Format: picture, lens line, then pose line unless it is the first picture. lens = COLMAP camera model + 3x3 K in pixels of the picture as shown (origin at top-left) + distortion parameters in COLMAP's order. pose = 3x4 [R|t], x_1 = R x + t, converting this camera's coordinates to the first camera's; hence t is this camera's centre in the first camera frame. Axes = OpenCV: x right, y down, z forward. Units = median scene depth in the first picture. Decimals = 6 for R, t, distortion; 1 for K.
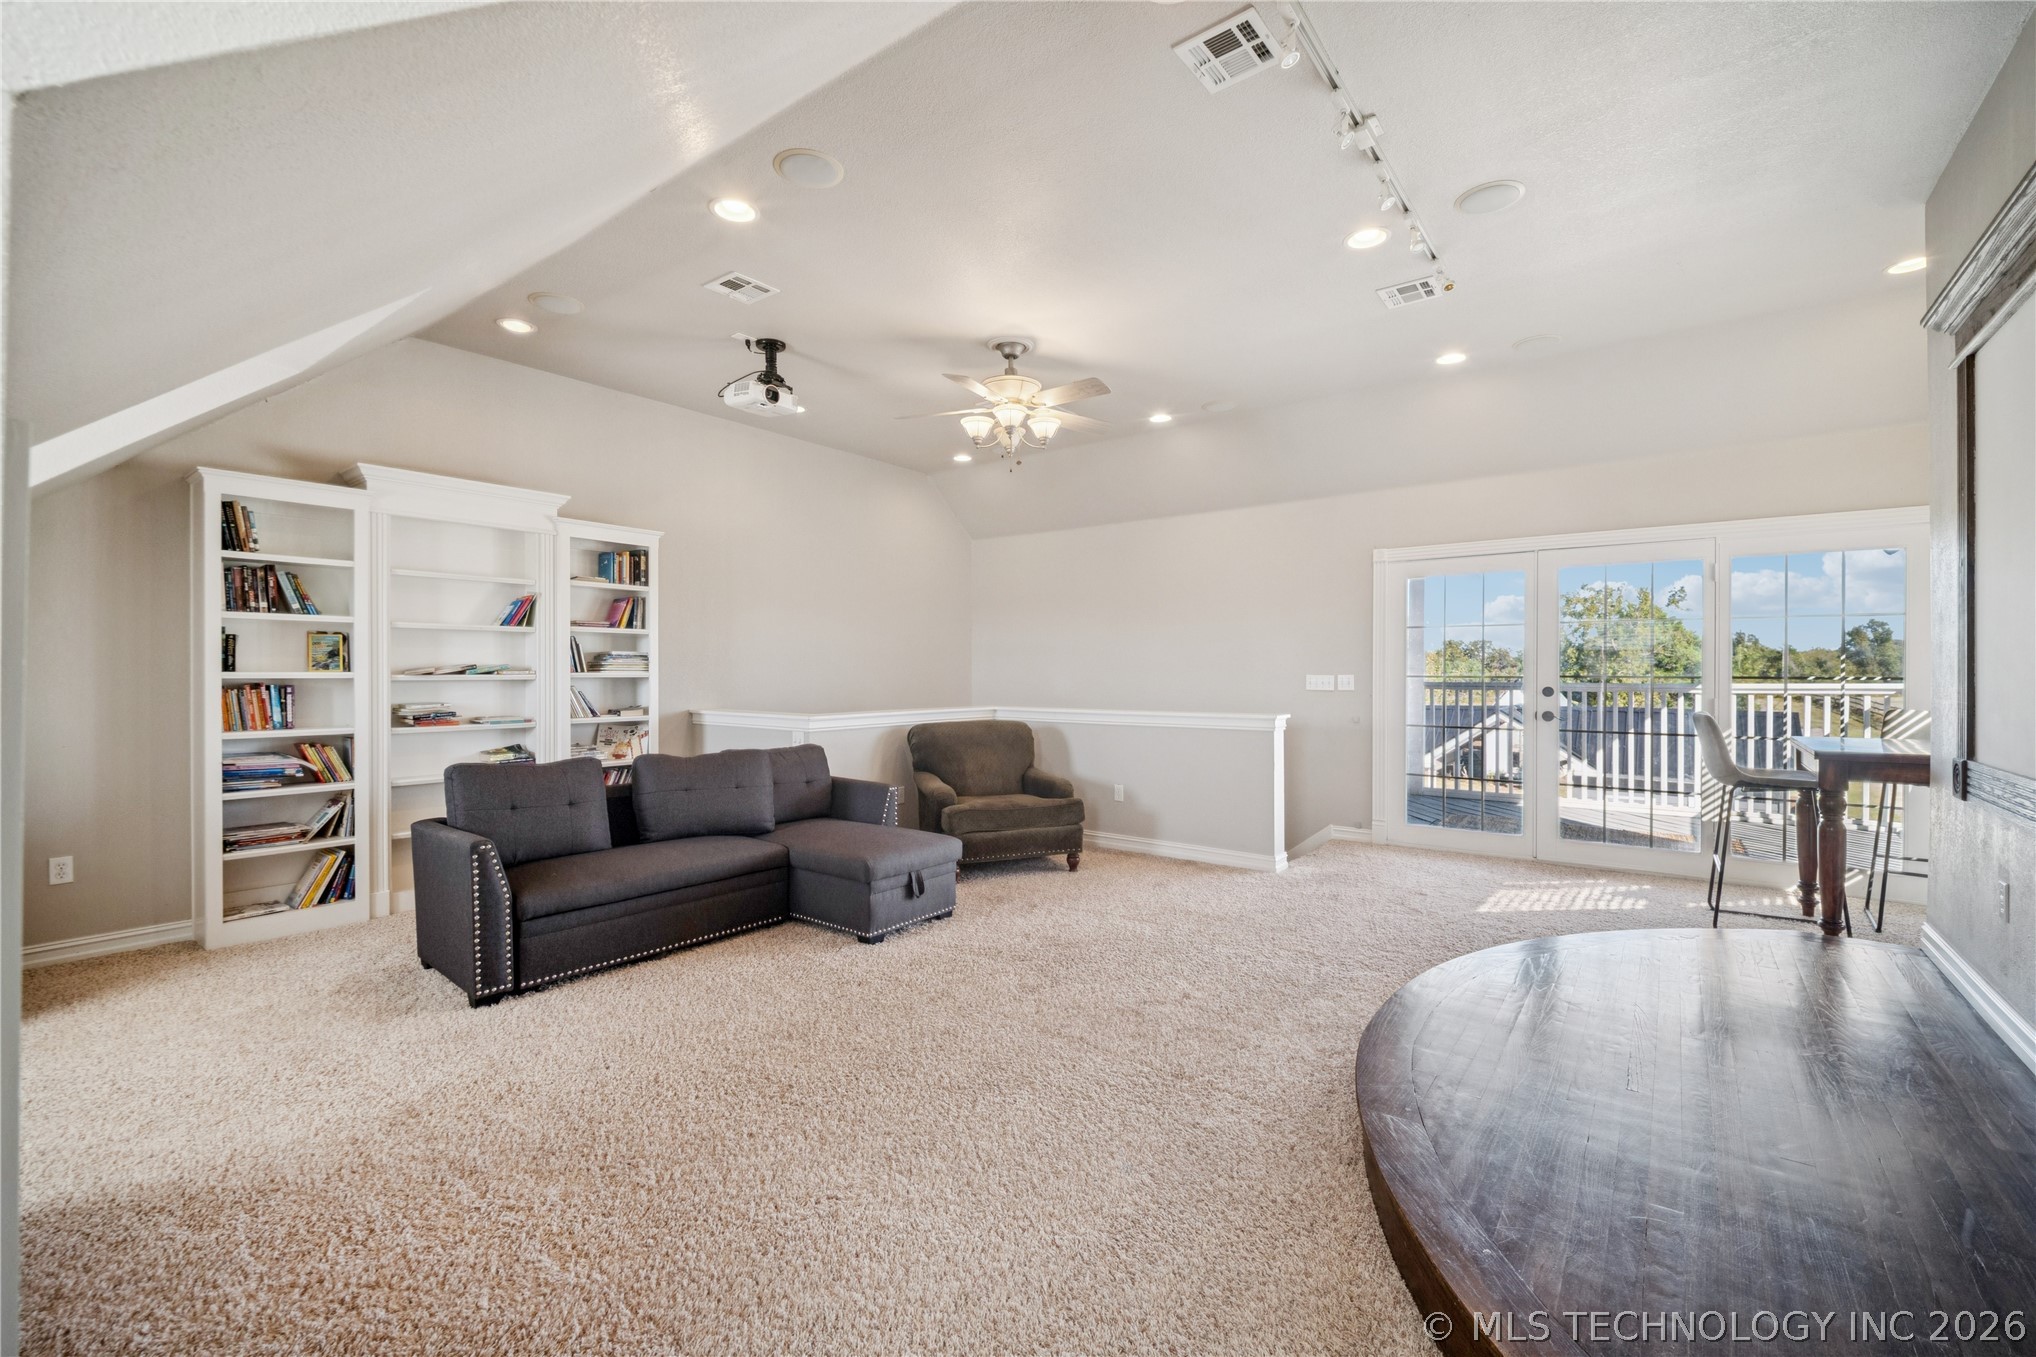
lens RADIAL K [[843.0, 0, 1038.6], [0, 843.0, 677.7], [0, 0, 1]] dist [0.005422, -0.002562]
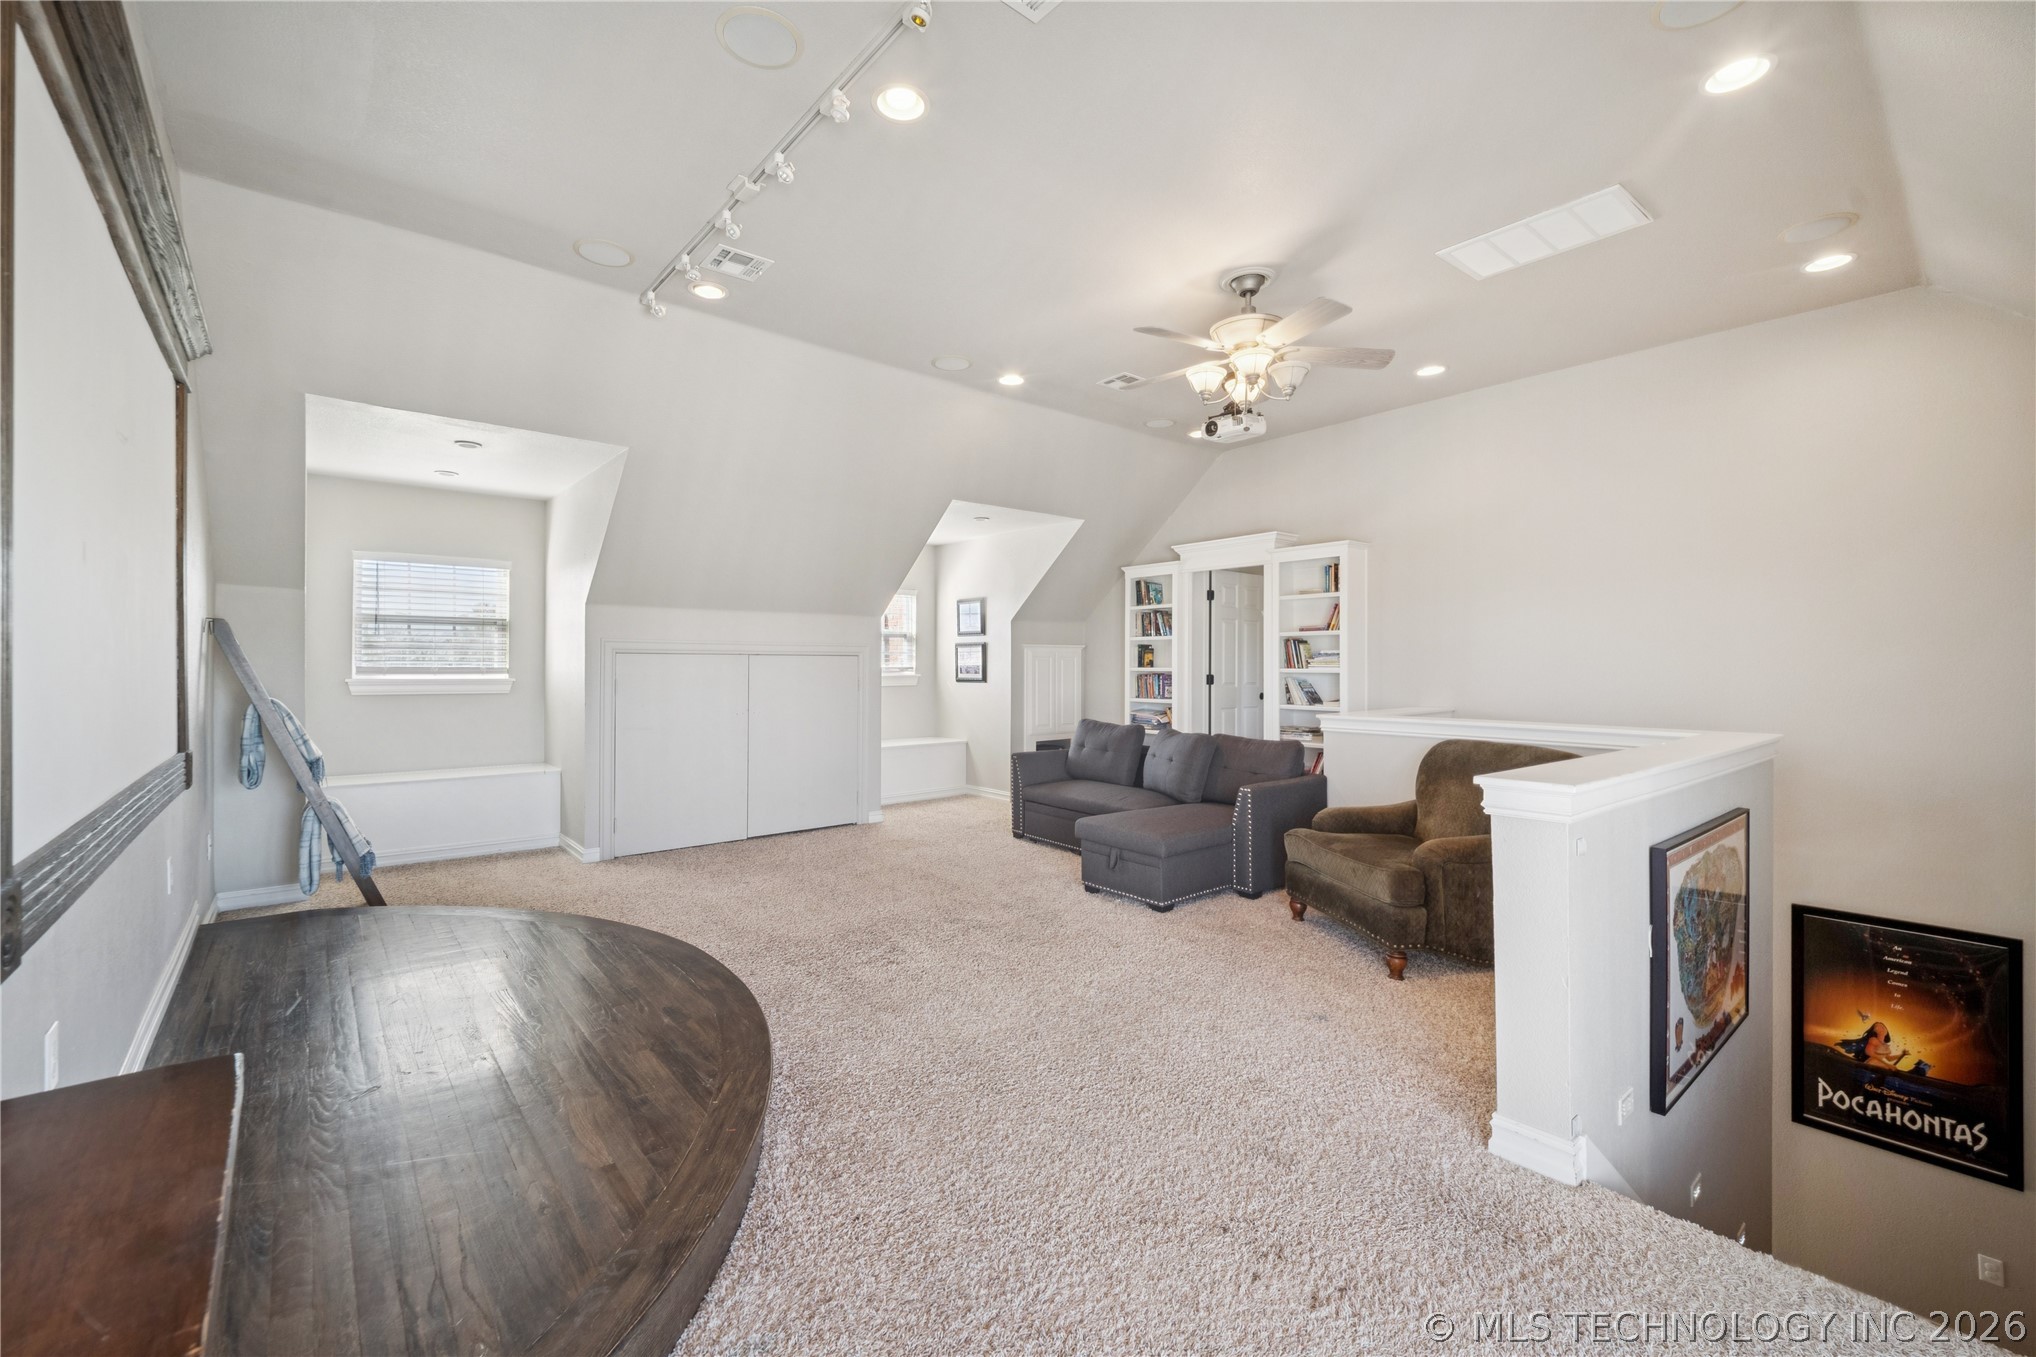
lens RADIAL K [[843.0, 0, 1010.9], [0, 843.0, 666.9], [0, 0, 1]] dist [0.005422, -0.002562]
pose [[-0.240804, 0.001967, -0.970572, 0.909383], [-0.008094, 0.999959, 0.004035, -0.011920], [0.970540, 0.008827, -0.240779, 1.060611]]
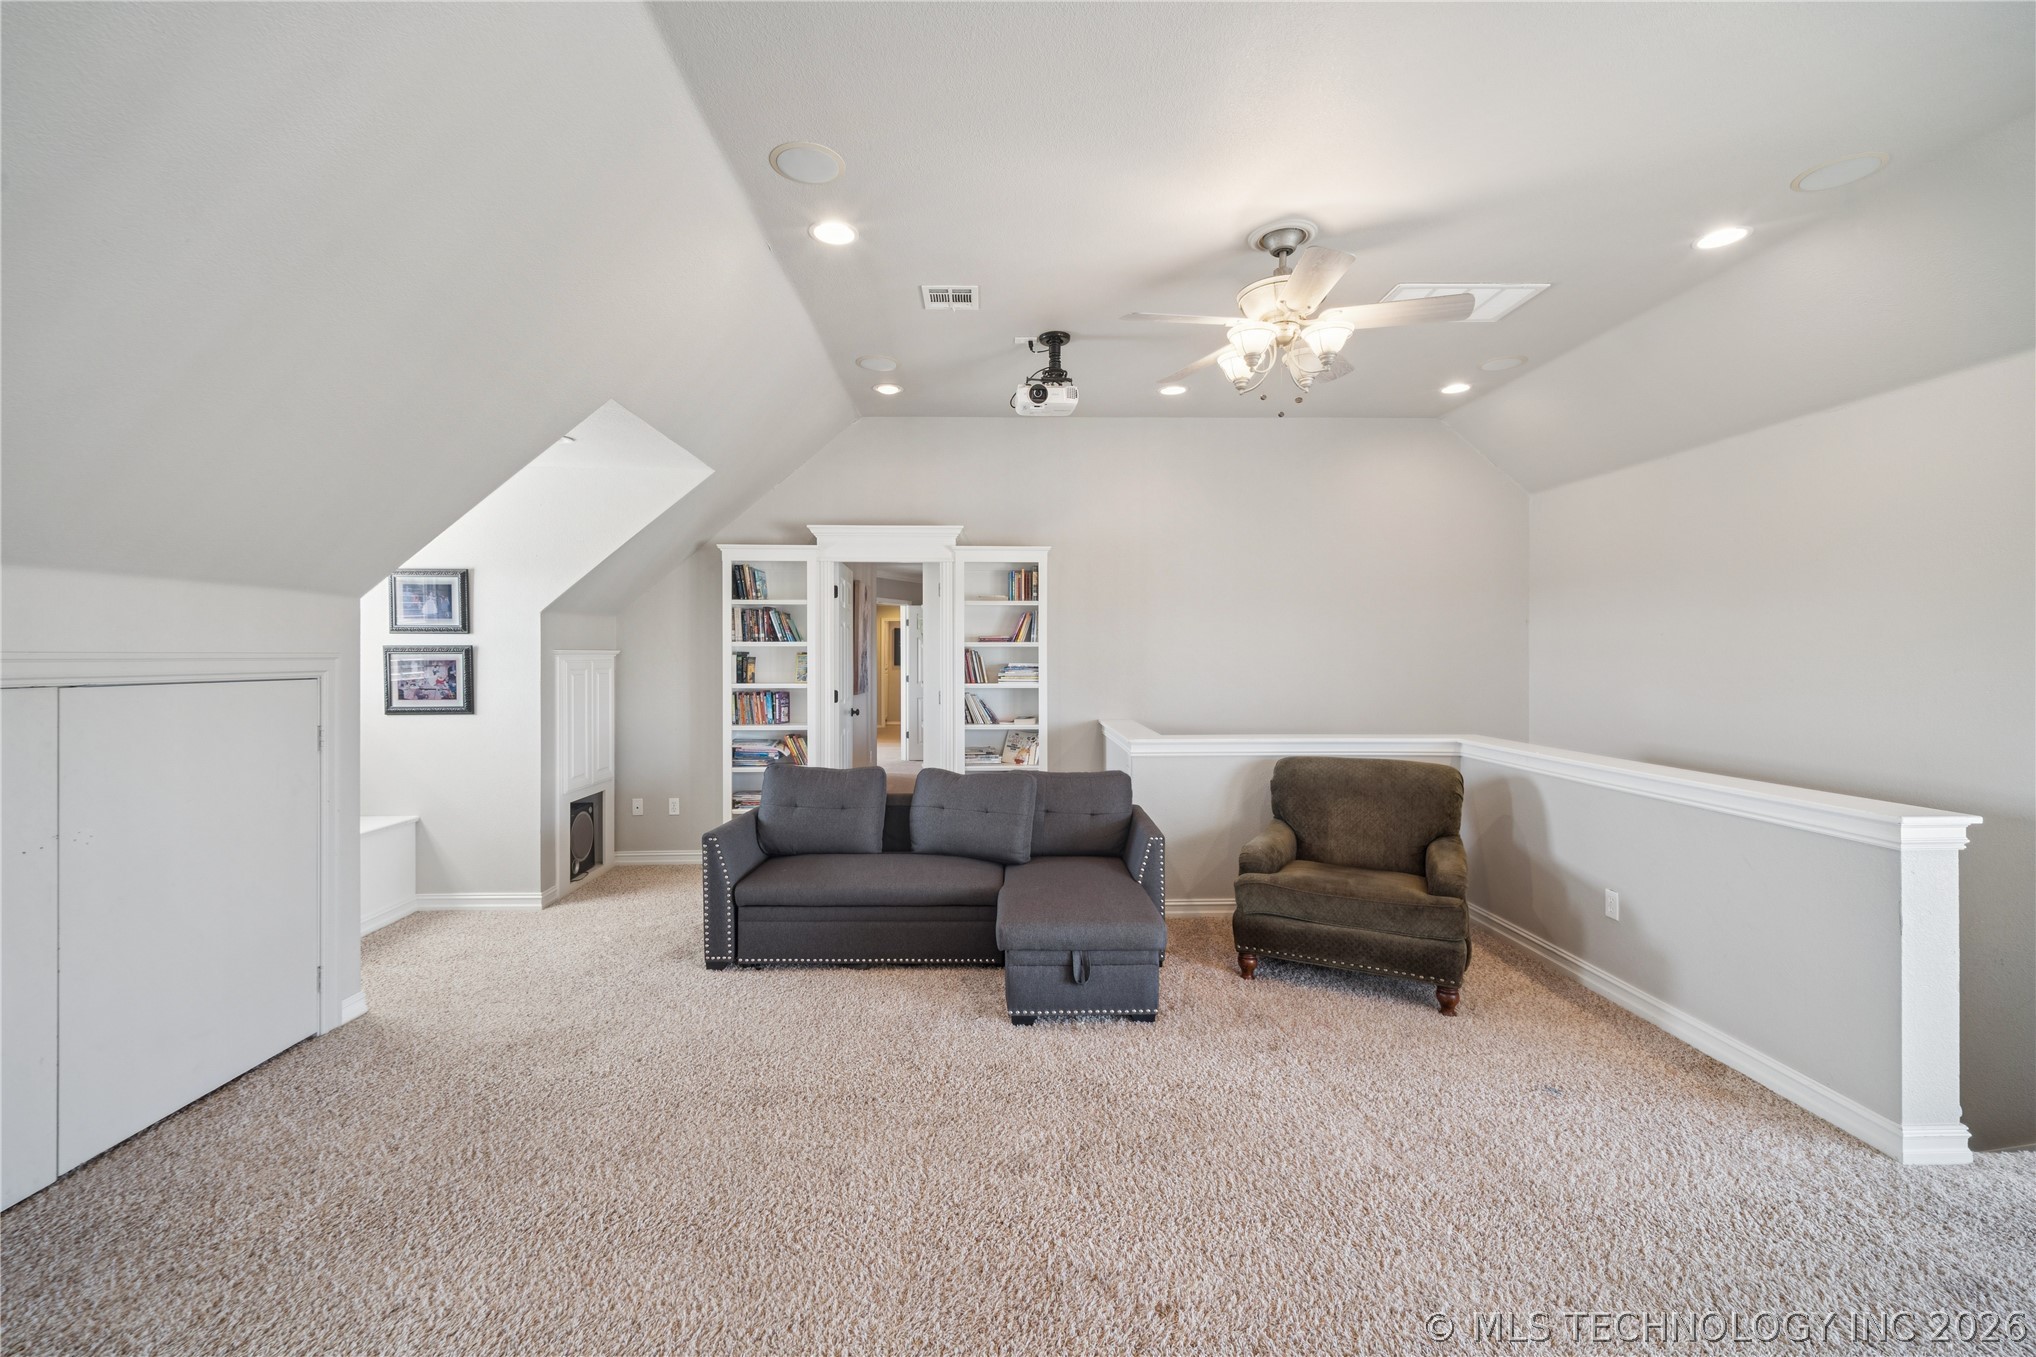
lens RADIAL K [[843.0, 0, 1018.5], [0, 843.0, 662.9], [0, 0, 1]] dist [0.005422, -0.002562]
pose [[0.620915, 0.004721, -0.783864, 0.415970], [-0.005359, 0.999984, 0.001777, -0.042362], [0.783860, 0.003097, 0.620930, 0.427215]]
